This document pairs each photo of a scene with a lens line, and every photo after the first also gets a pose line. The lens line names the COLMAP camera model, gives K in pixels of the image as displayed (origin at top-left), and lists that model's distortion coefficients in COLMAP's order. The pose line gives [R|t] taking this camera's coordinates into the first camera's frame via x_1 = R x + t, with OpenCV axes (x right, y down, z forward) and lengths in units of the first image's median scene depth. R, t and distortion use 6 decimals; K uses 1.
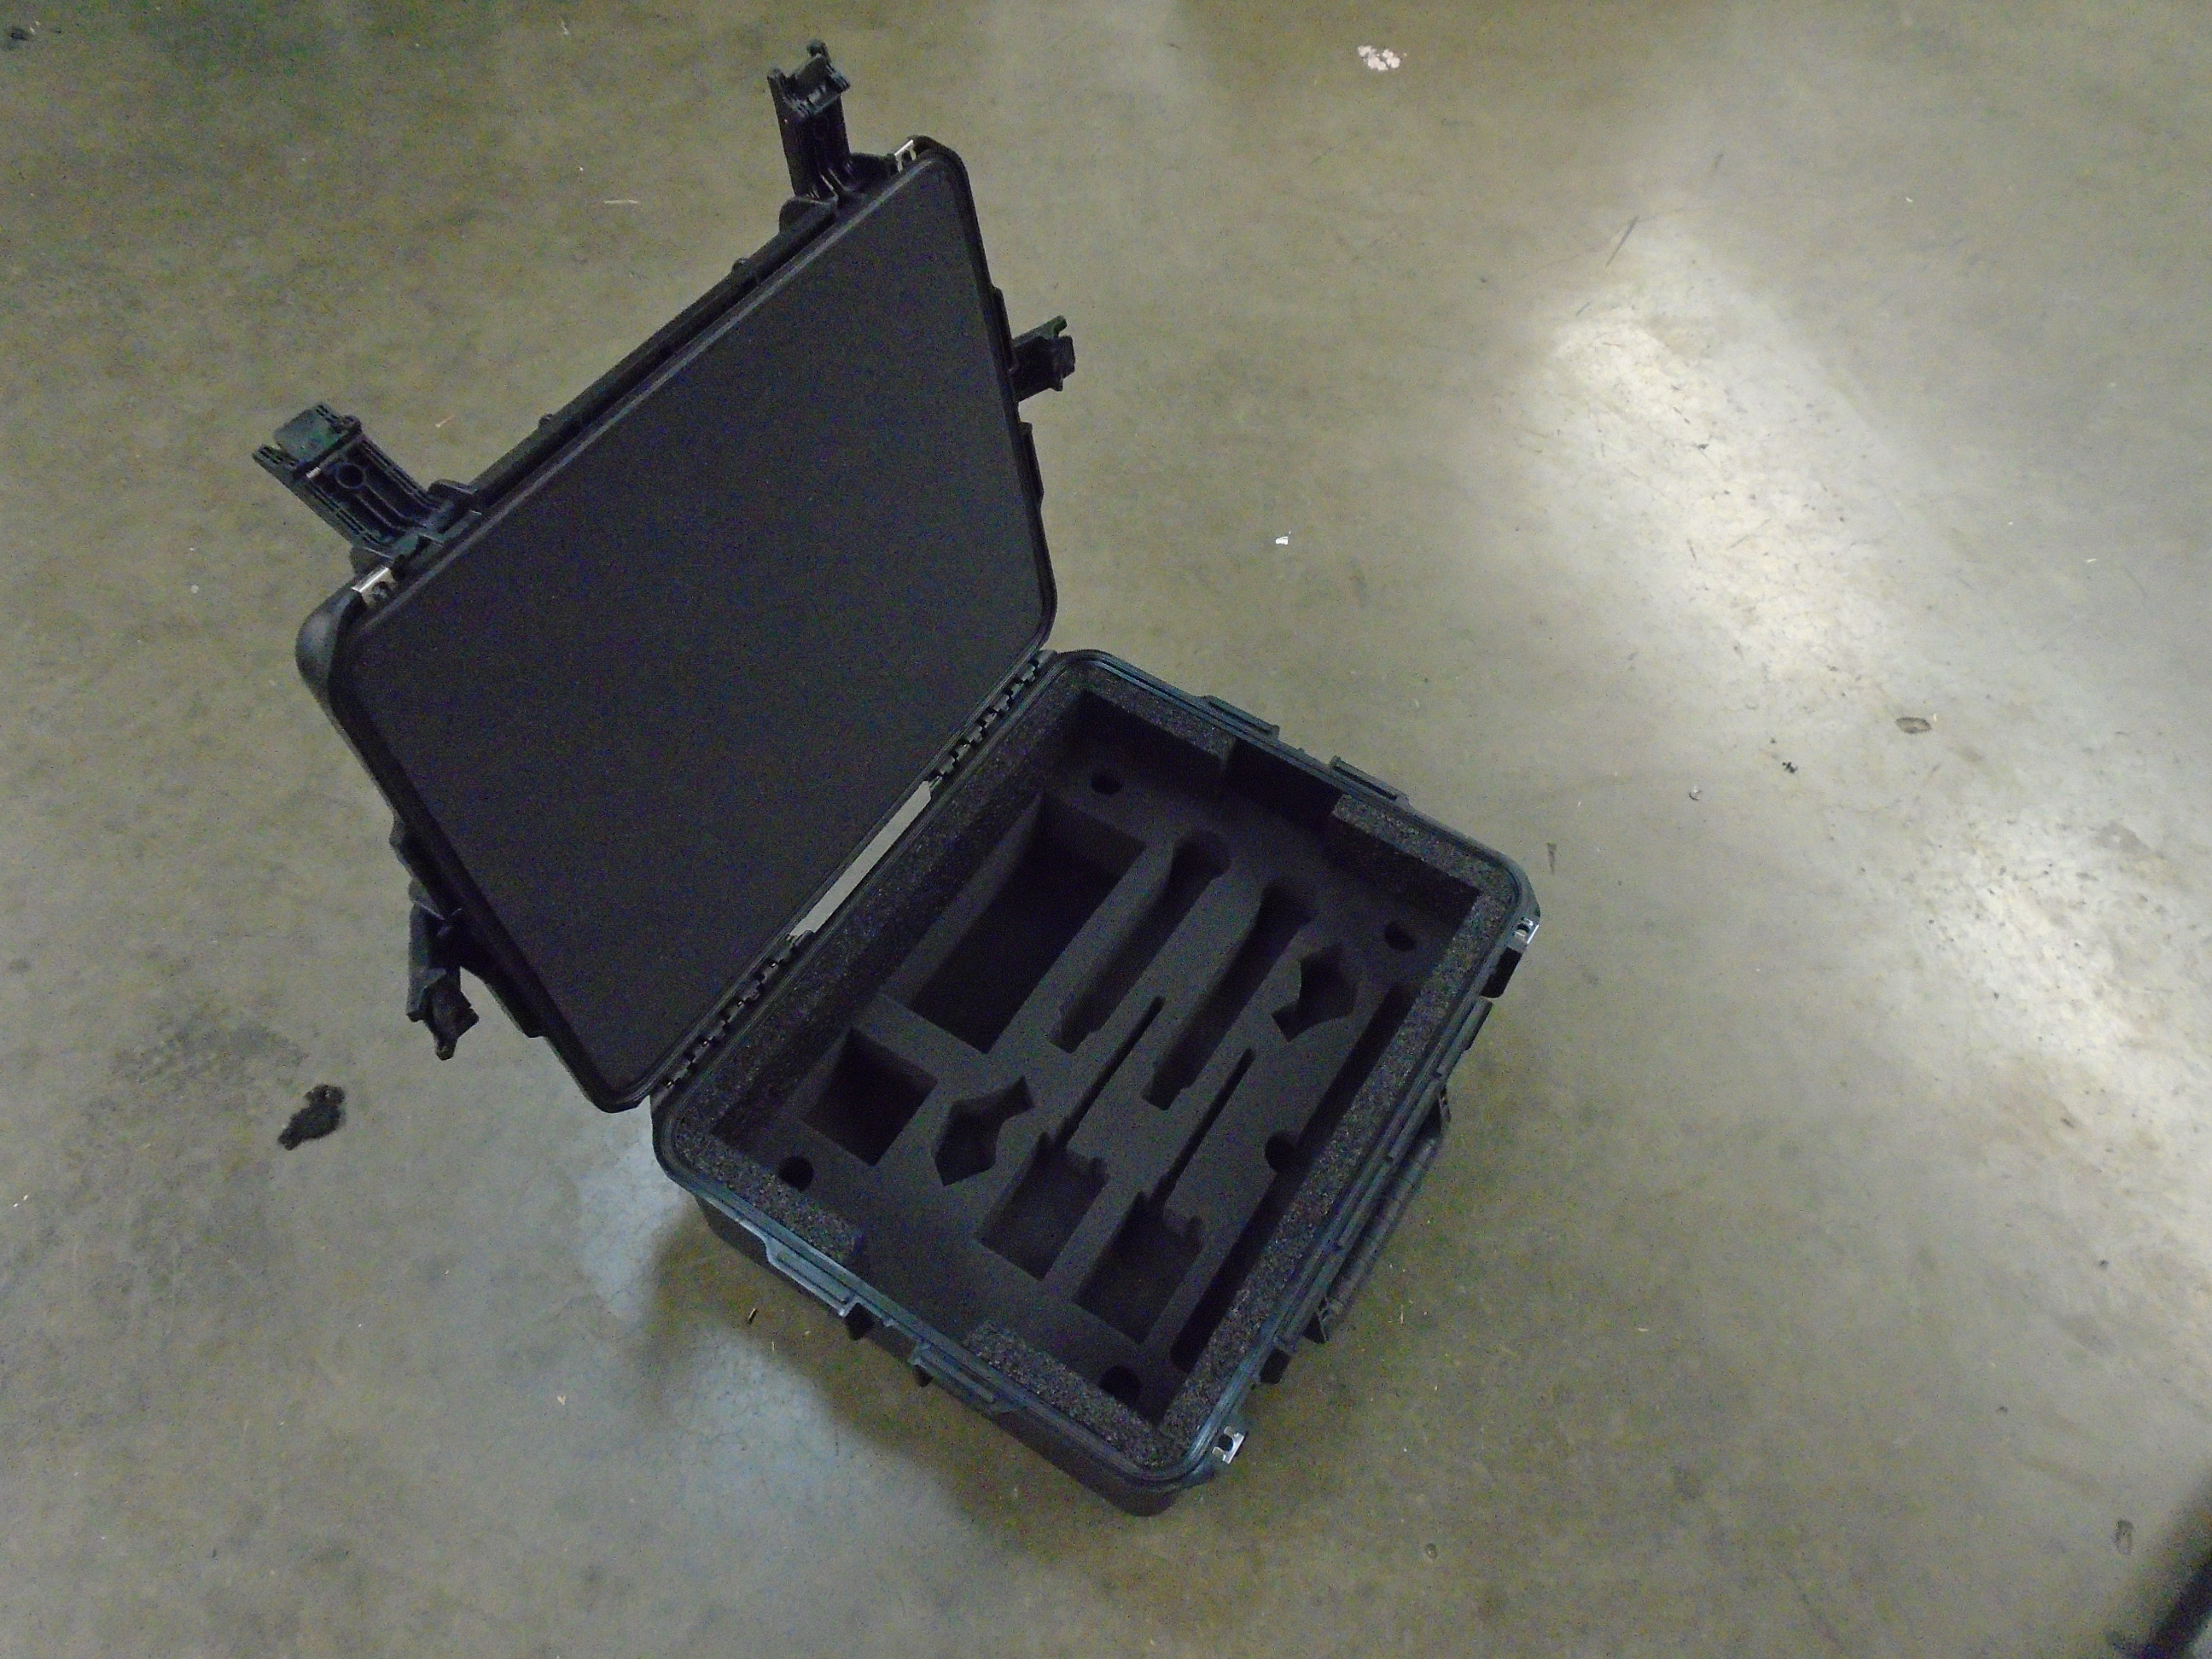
lens RADIAL K [[1682.0, 0, 1081.4], [0, 1682.0, 829.1], [0, 0, 1]] dist [-0.009348, -0.003540]
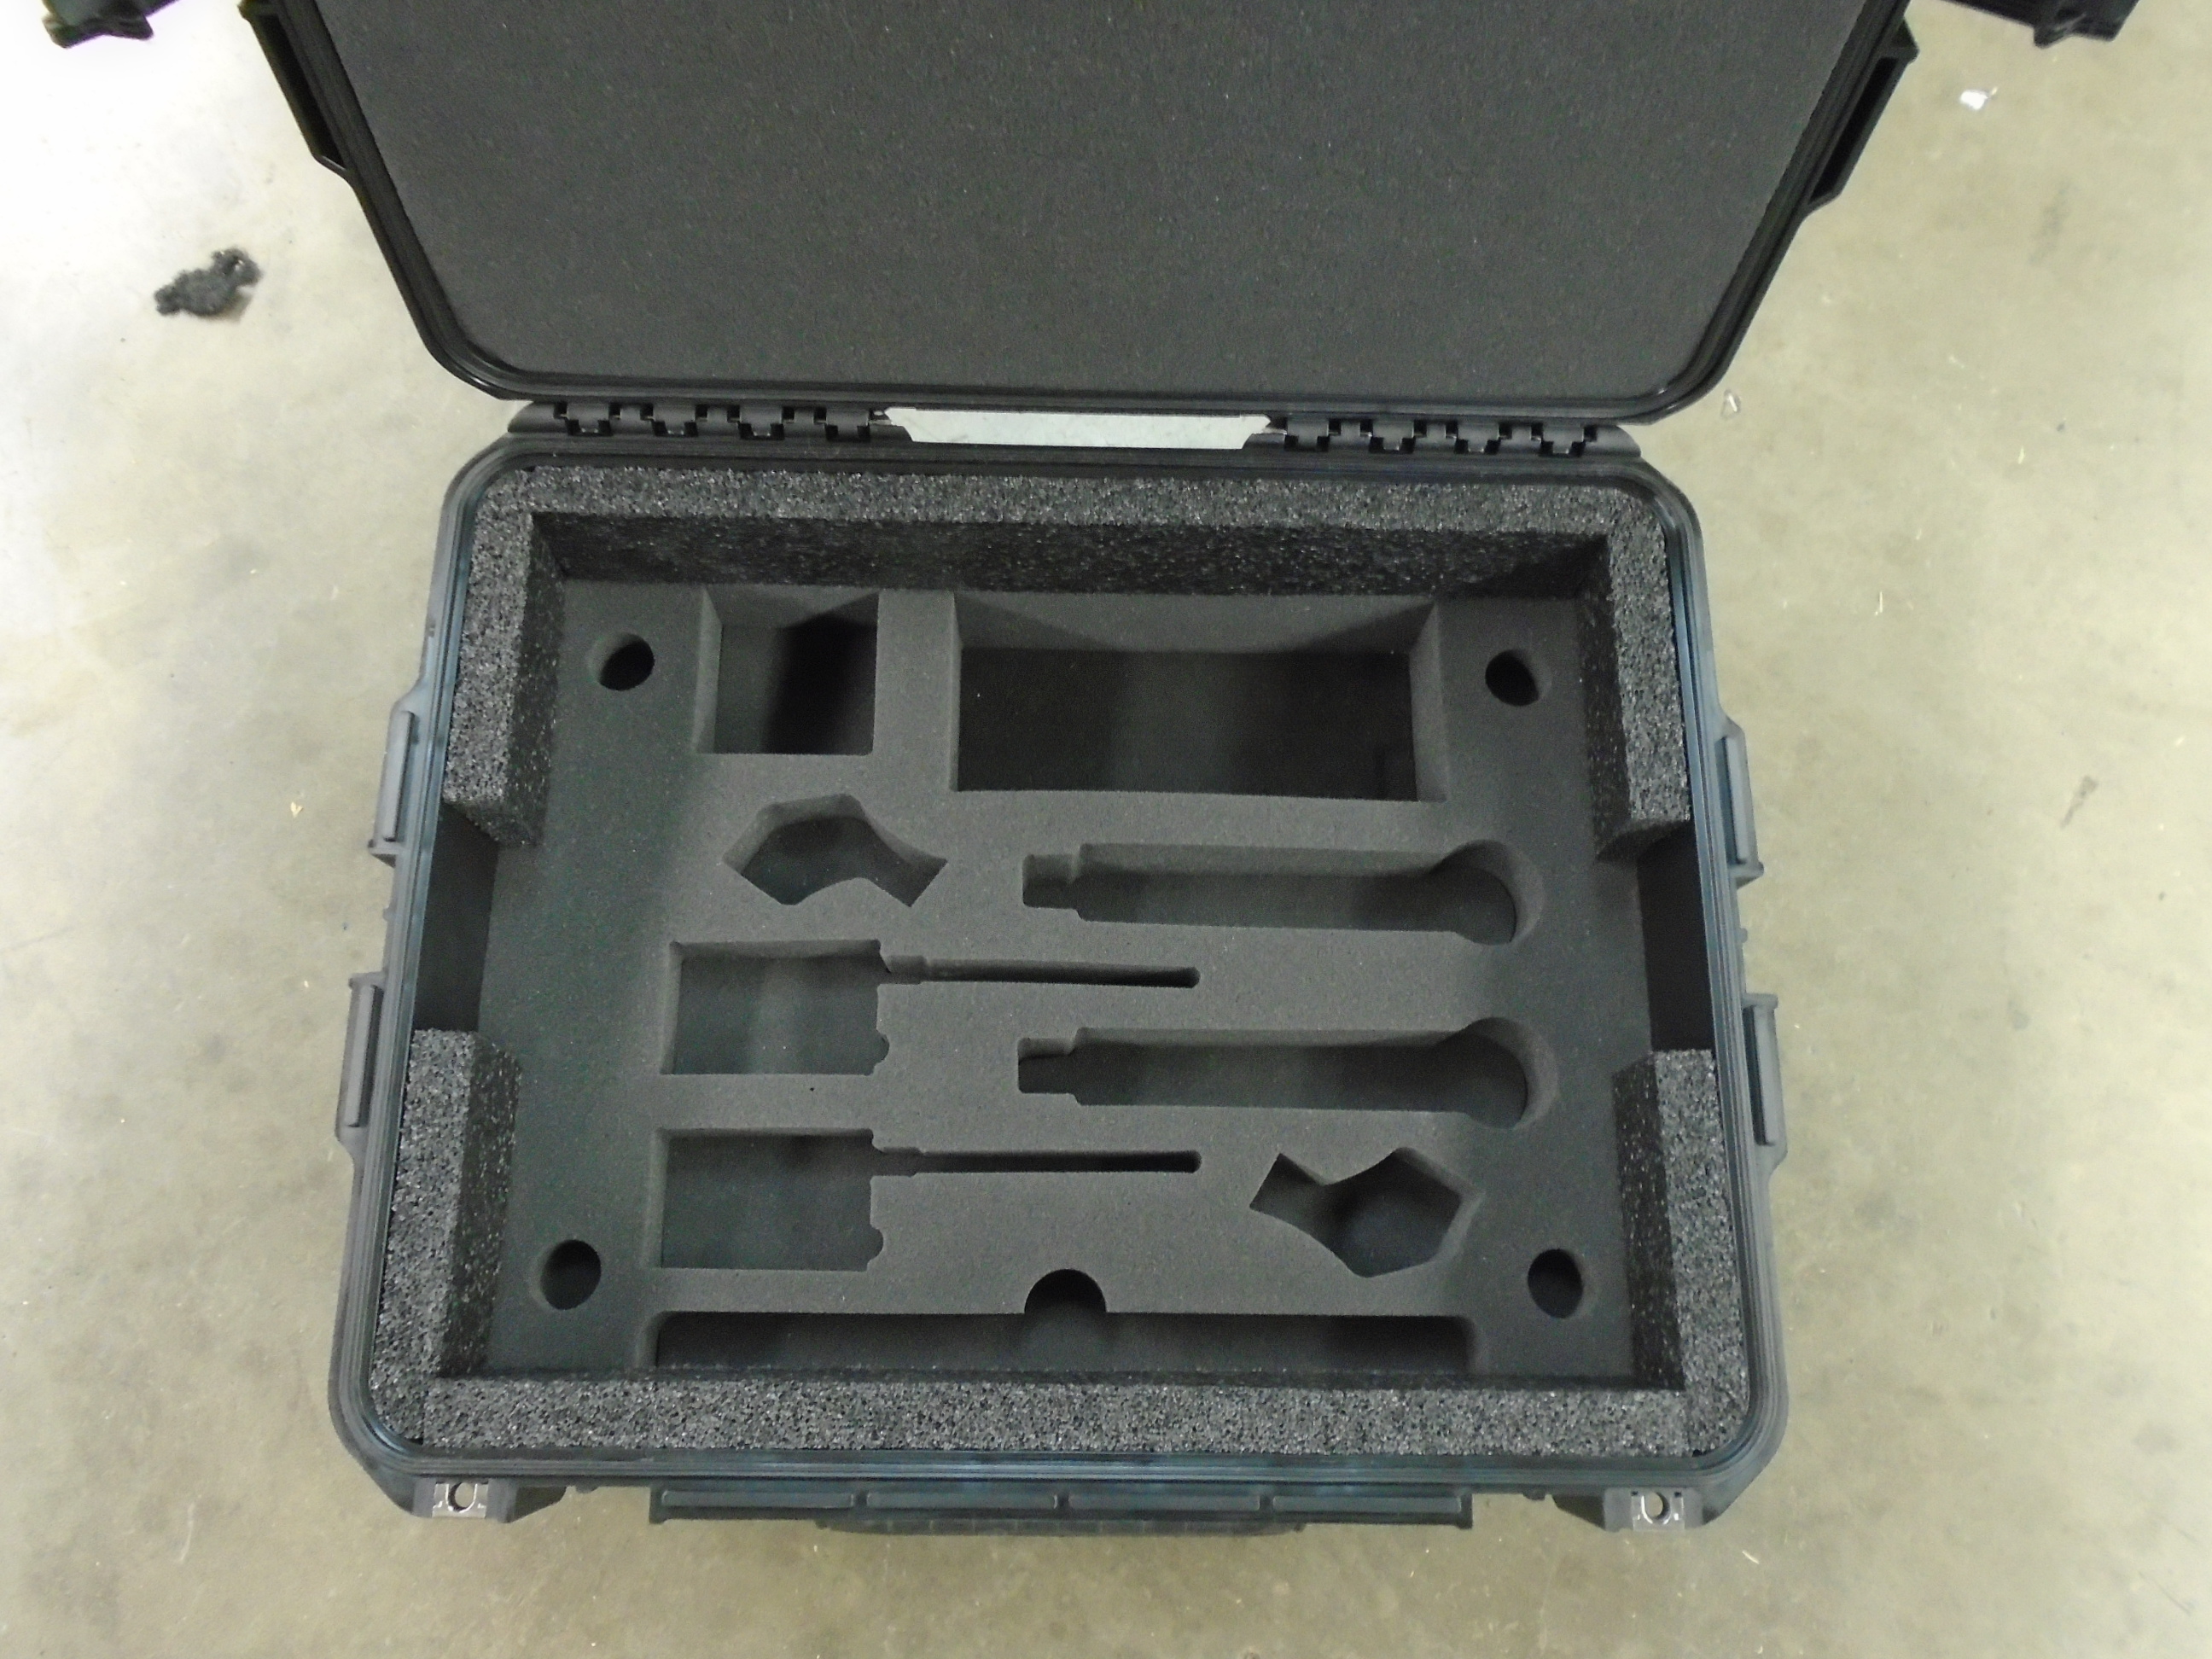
lens RADIAL K [[1673.1, 0, 1112.9], [0, 1673.1, 818.1], [0, 0, 1]] dist [-0.007479, -0.004871]
pose [[0.537754, 0.808634, -0.238604, 0.141318], [-0.703627, 0.586354, 0.401369, -0.160872], [0.464467, -0.047950, 0.884291, 0.537348]]
